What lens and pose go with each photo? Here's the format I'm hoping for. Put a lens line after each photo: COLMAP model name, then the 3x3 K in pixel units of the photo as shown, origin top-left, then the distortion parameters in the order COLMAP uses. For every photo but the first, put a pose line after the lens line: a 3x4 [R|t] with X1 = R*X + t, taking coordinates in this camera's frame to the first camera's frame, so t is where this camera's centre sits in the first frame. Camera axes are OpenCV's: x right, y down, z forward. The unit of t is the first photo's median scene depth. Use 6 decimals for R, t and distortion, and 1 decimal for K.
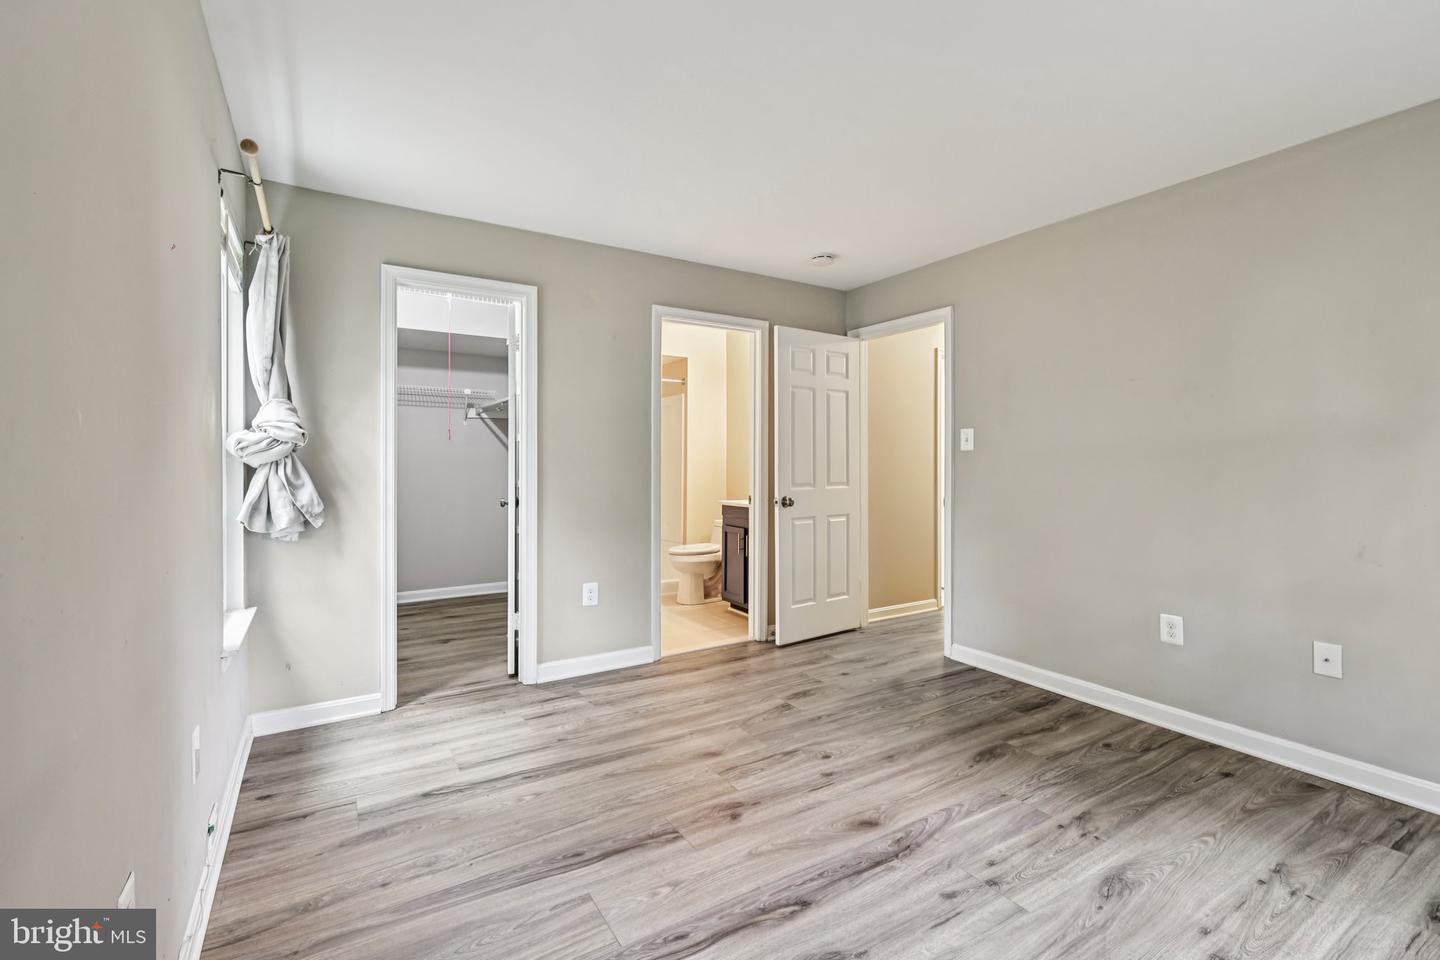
lens RADIAL K [[643.3, 0, 724.8], [0, 643.3, 461.4], [0, 0, 1]] dist [0.002776, 0.000314]
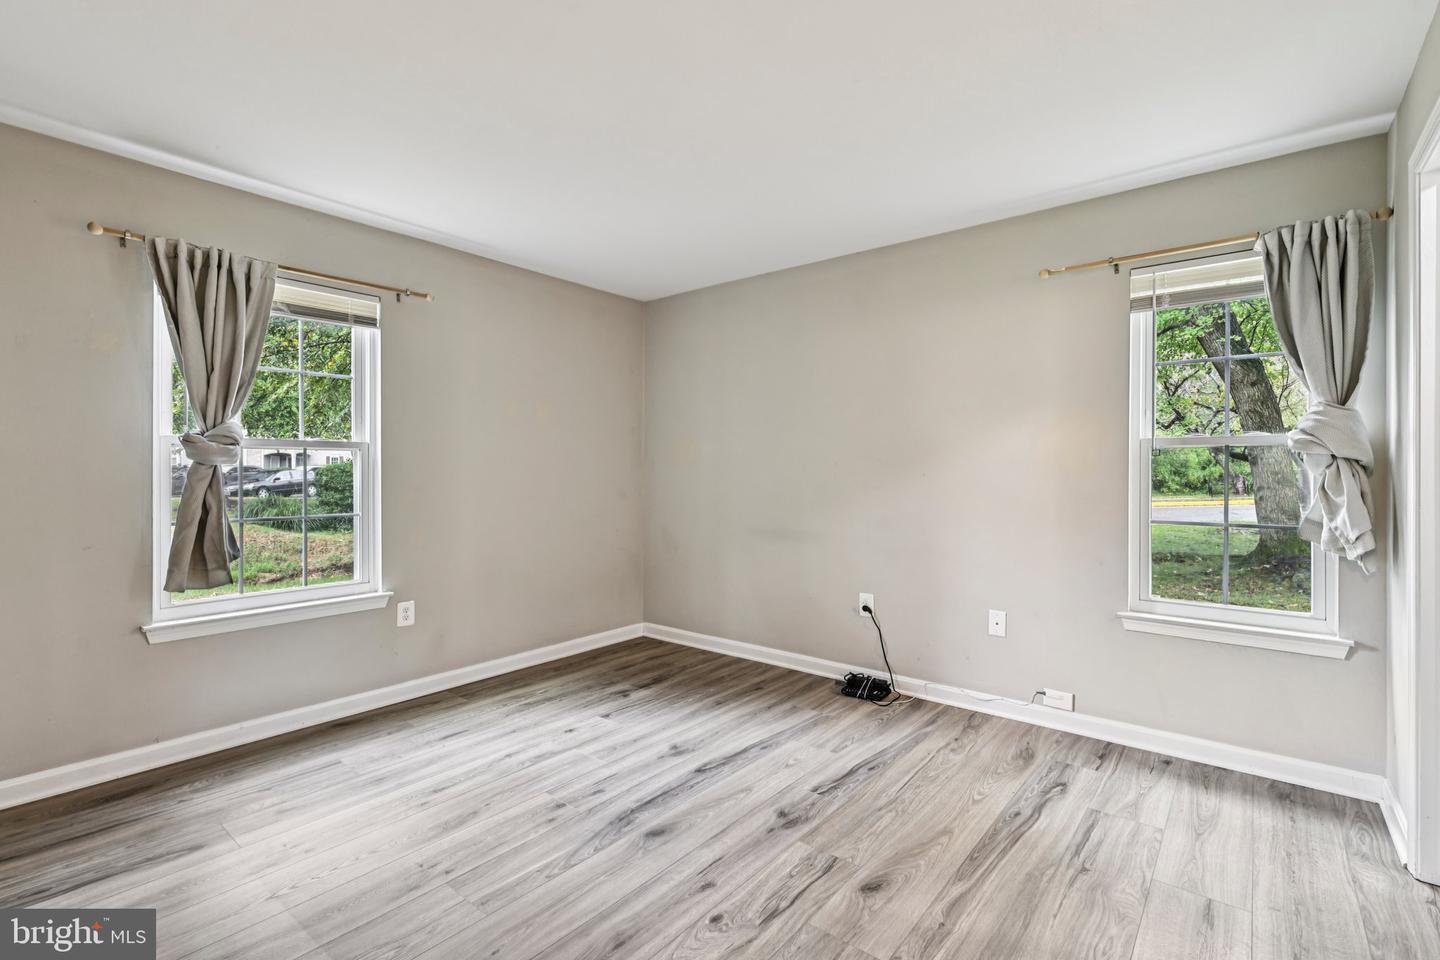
lens RADIAL K [[650.2, 0, 725.8], [0, 650.2, 472.3], [0, 0, 1]] dist [0.001234, 0.000182]
pose [[-0.950248, -0.001649, -0.311491, 0.371205], [-0.001455, 0.999999, -0.000856, 0.000667], [0.311492, -0.000361, -0.950249, 1.700204]]
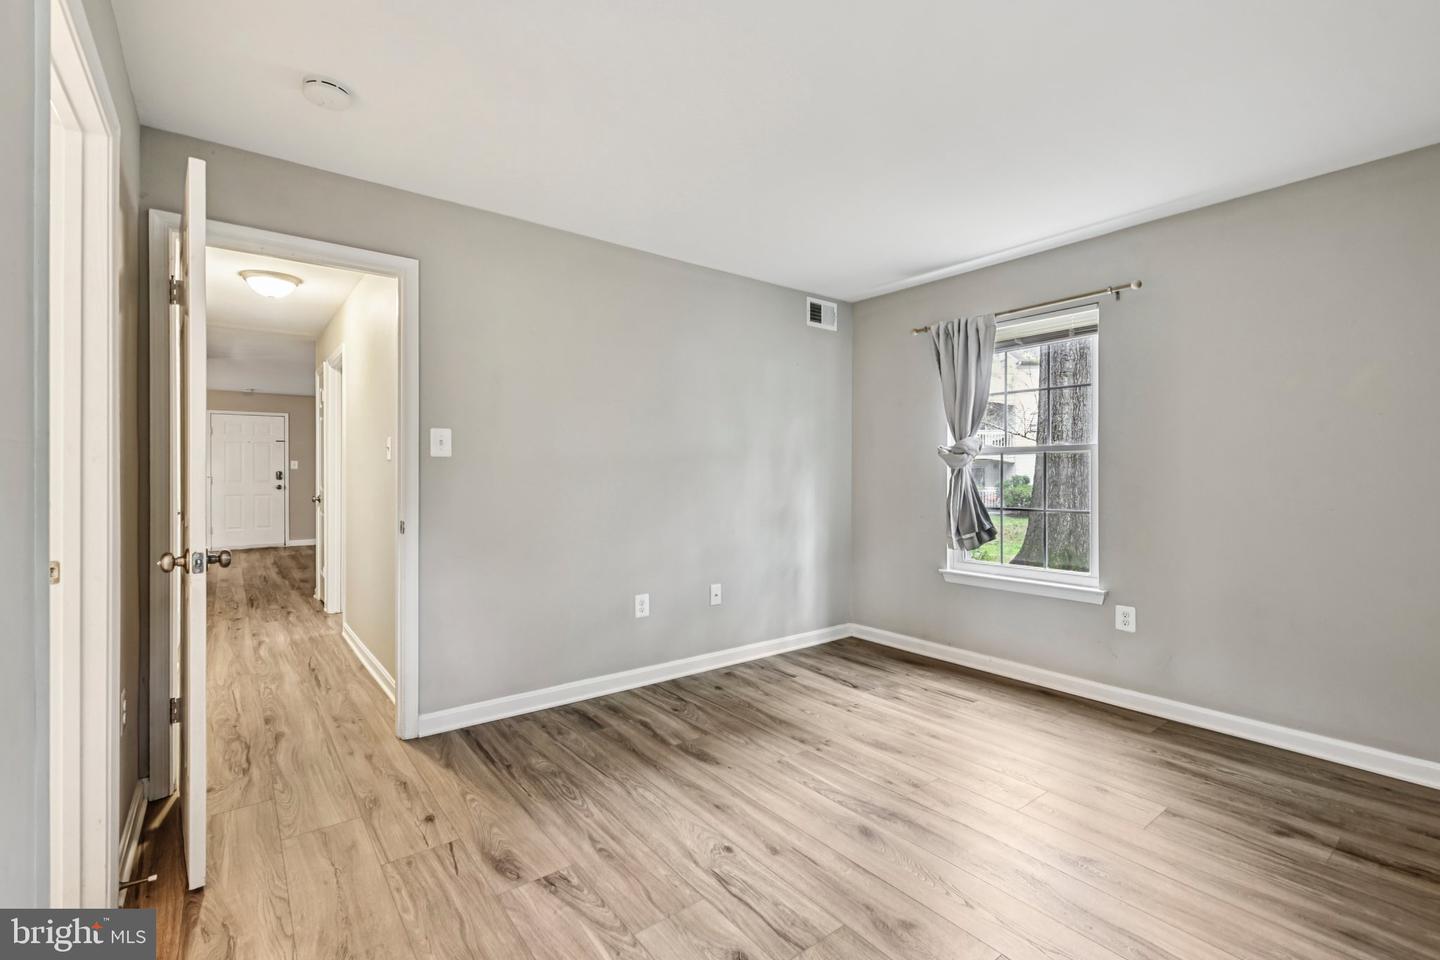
lens RADIAL K [[627.6, 0, 724.3], [0, 627.6, 472.1], [0, 0, 1]] dist [0.001368, 0.000129]
pose [[-0.097185, 0.000156, 0.995266, -0.622948], [-0.001415, 0.999999, -0.000294, 0.001492], [-0.995265, -0.001437, -0.097184, 1.120046]]
